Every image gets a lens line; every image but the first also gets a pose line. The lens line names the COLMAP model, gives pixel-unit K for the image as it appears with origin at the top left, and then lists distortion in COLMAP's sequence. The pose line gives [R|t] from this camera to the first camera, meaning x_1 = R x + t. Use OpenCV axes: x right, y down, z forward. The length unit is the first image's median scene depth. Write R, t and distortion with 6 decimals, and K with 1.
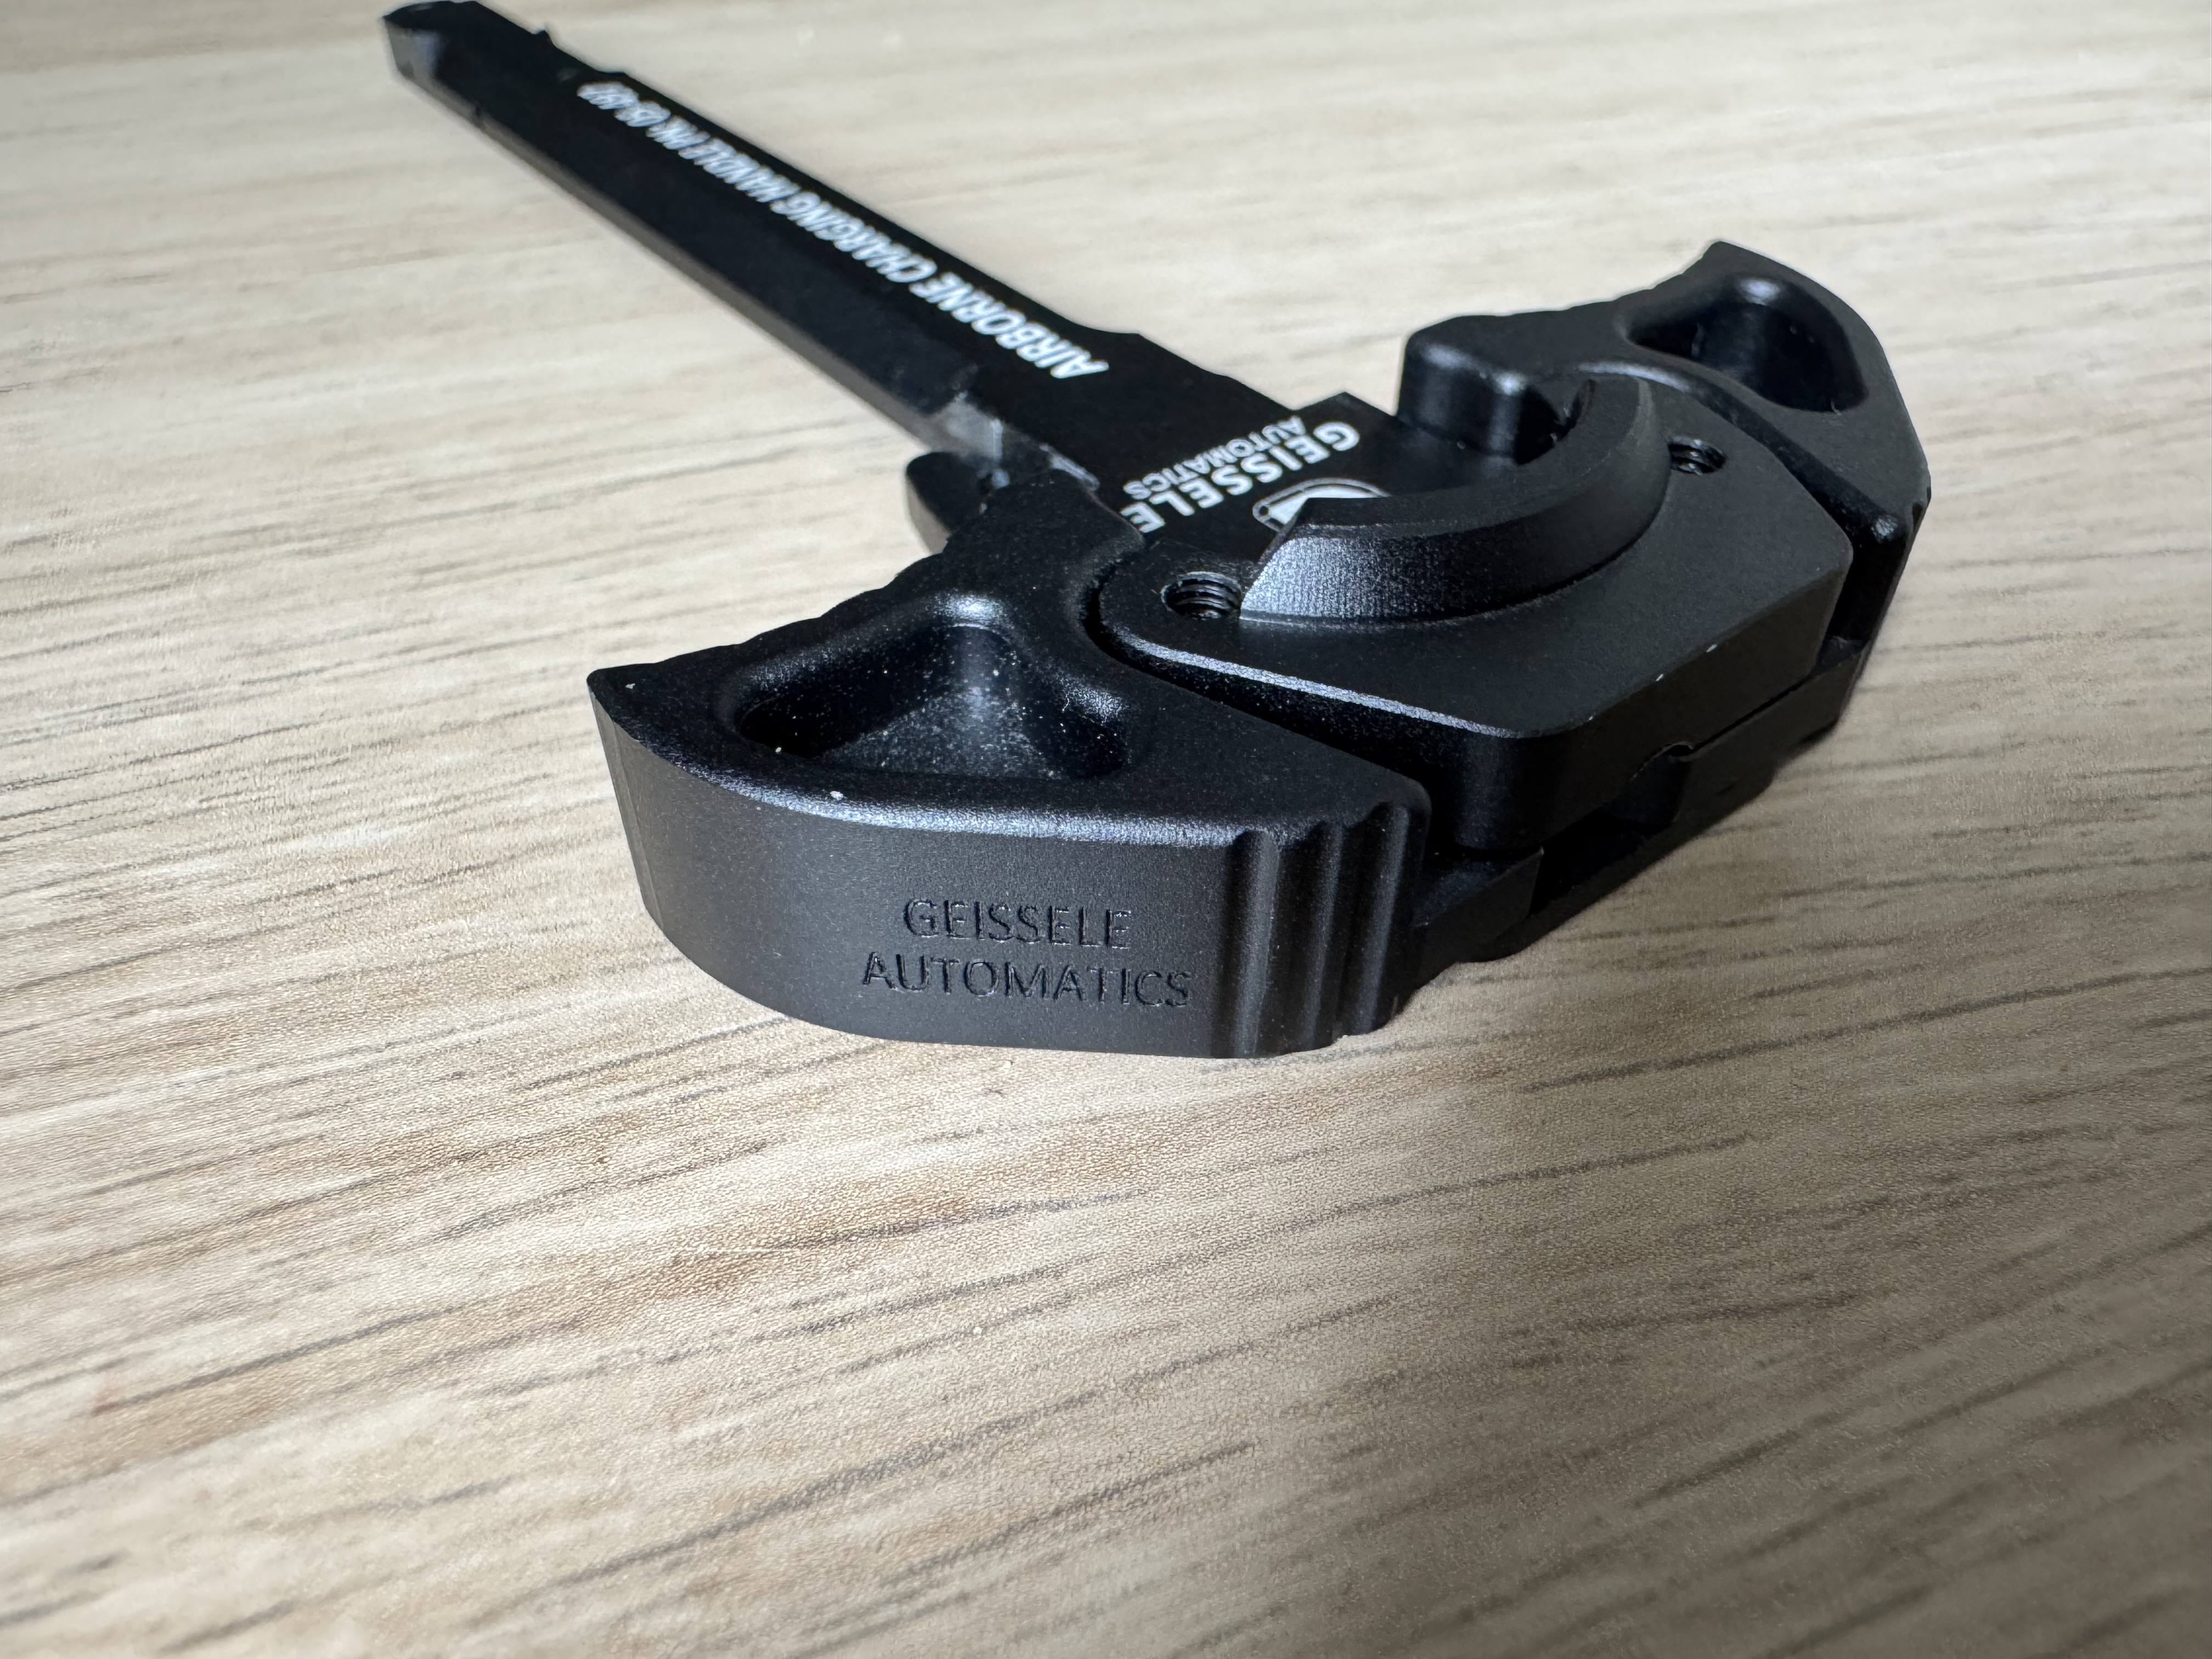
lens RADIAL K [[1592.6, 0, 1106.0], [0, 1592.6, 829.5], [0, 0, 1]] dist [-0.010277, -0.000977]
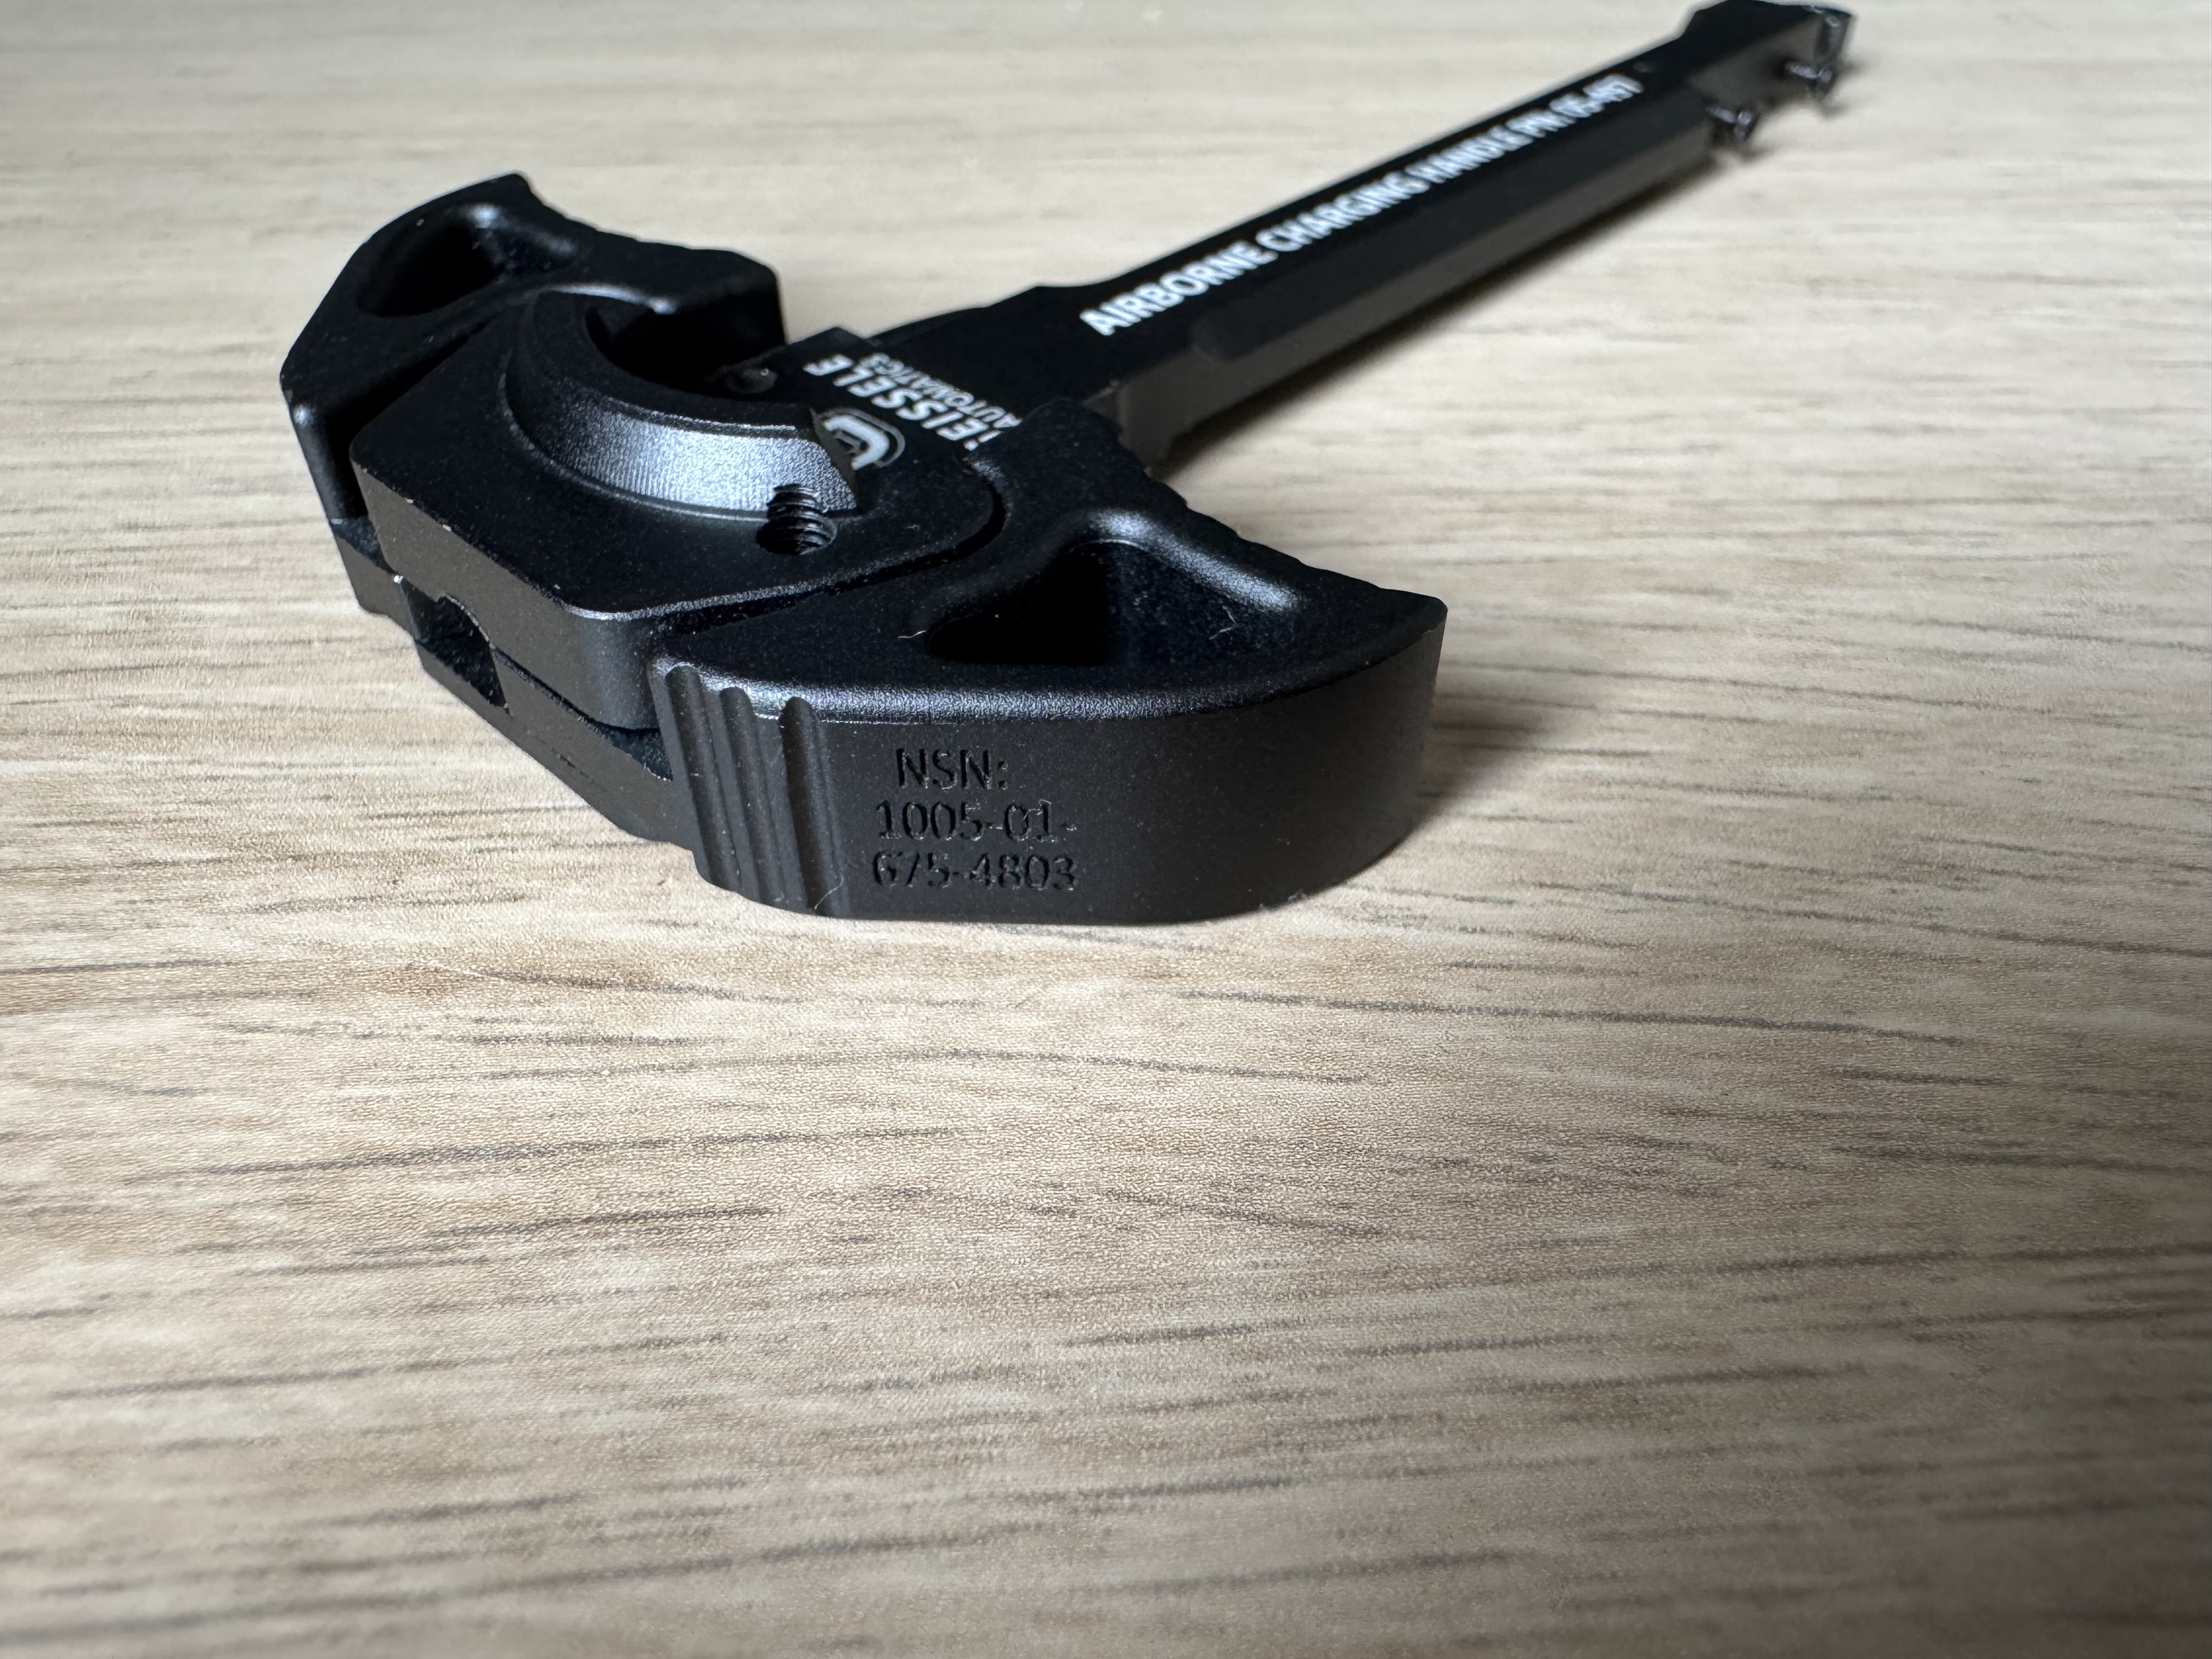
lens RADIAL K [[1592.6, 0, 1106.0], [0, 1592.6, 829.5], [0, 0, 1]] dist [-0.010277, -0.000977]
pose [[0.959084, 0.187974, -0.211717, 0.439014], [-0.188434, 0.981917, 0.018189, 0.047747], [0.211307, 0.022450, 0.977162, -0.051547]]
